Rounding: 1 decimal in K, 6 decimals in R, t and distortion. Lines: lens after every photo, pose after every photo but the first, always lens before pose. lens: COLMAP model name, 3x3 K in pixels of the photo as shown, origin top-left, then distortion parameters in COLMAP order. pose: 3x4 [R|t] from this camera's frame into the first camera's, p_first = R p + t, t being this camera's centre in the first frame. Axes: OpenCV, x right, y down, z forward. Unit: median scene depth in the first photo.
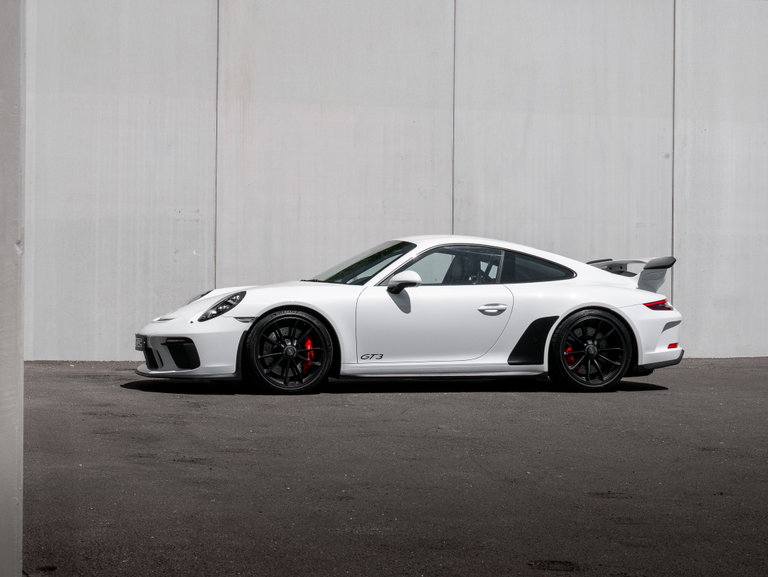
lens RADIAL K [[1636.8, 0, 384.0], [0, 1636.8, 288.5], [0, 0, 1]] dist [-0.016153, -0.189267]
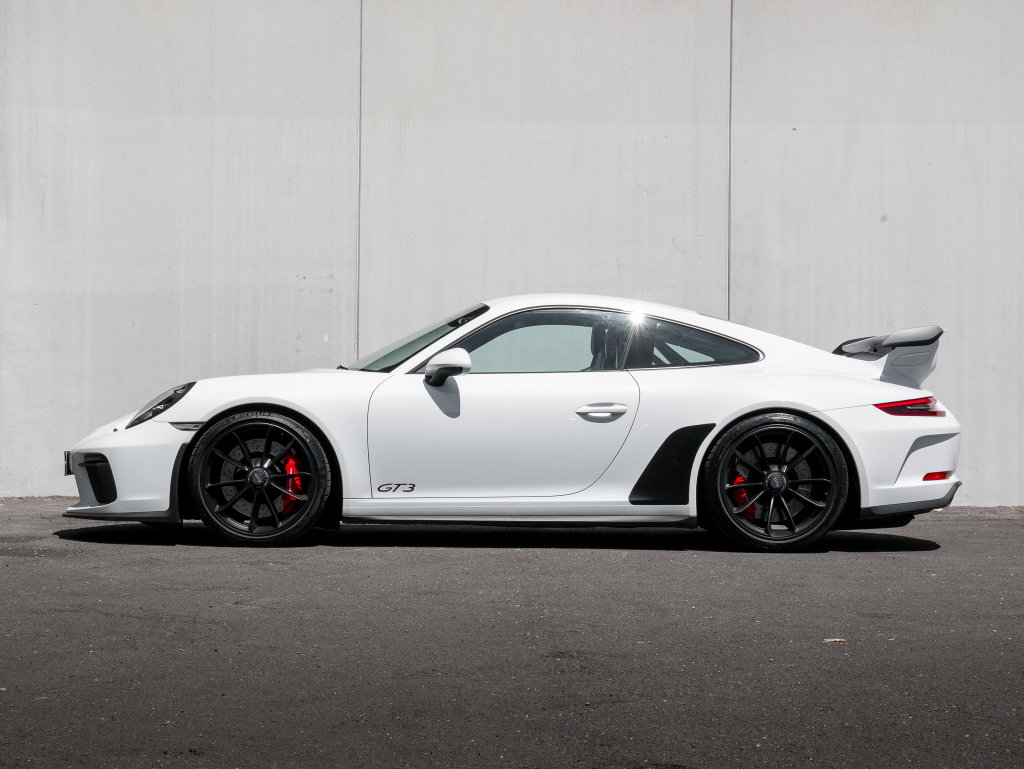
lens RADIAL K [[2118.9, 0, 512.0], [0, 2118.9, 384.5], [0, 0, 1]] dist [-0.033008, 0.111108]
pose [[0.968287, -0.002684, -0.249827, 0.227242], [-0.002099, 0.999820, -0.018877, 0.017185], [0.249832, 0.018803, 0.968107, 0.230633]]
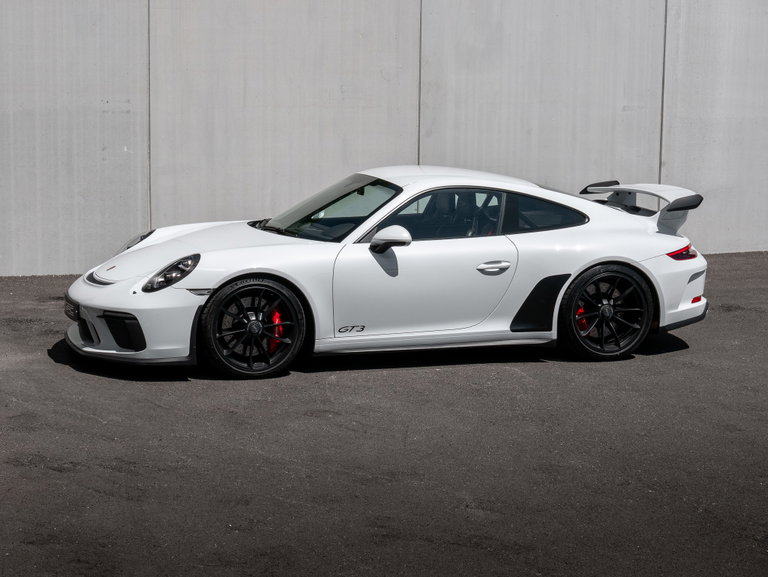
lens RADIAL K [[1589.2, 0, 384.0], [0, 1589.2, 288.5], [0, 0, 1]] dist [-0.033008, 0.111108]
pose [[0.998245, -0.003589, 0.059118, -0.037624], [-0.005189, 0.989024, 0.147661, -0.095782], [-0.058999, -0.147708, 0.987270, 0.194941]]
